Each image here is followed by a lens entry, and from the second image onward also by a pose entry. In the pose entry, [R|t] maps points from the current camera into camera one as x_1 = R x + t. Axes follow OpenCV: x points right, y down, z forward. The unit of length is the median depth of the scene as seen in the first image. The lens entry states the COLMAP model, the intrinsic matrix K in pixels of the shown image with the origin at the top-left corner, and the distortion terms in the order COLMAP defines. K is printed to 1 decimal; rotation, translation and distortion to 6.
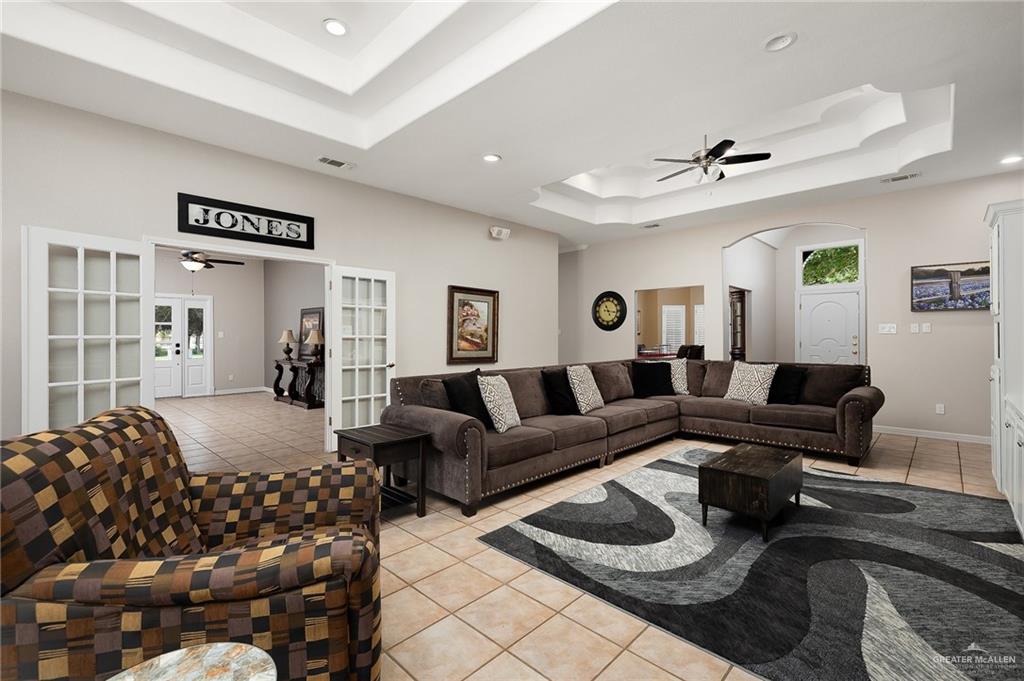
lens RADIAL K [[451.4, 0, 517.3], [0, 451.4, 334.9], [0, 0, 1]] dist [0.000603, -0.000050]
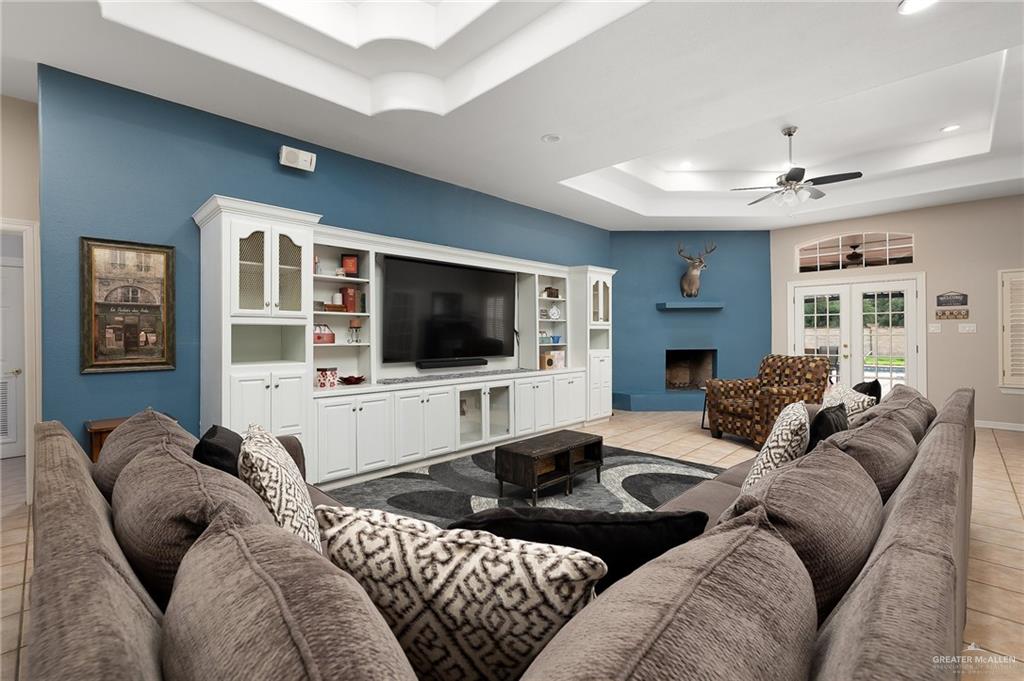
lens RADIAL K [[451.4, 0, 517.3], [0, 451.4, 334.9], [0, 0, 1]] dist [0.000603, -0.000050]
pose [[-0.999846, 0.010534, 0.014014, 0.270081], [0.010464, 0.999932, -0.005073, 0.000639], [-0.014066, -0.004926, -0.999889, 0.994168]]
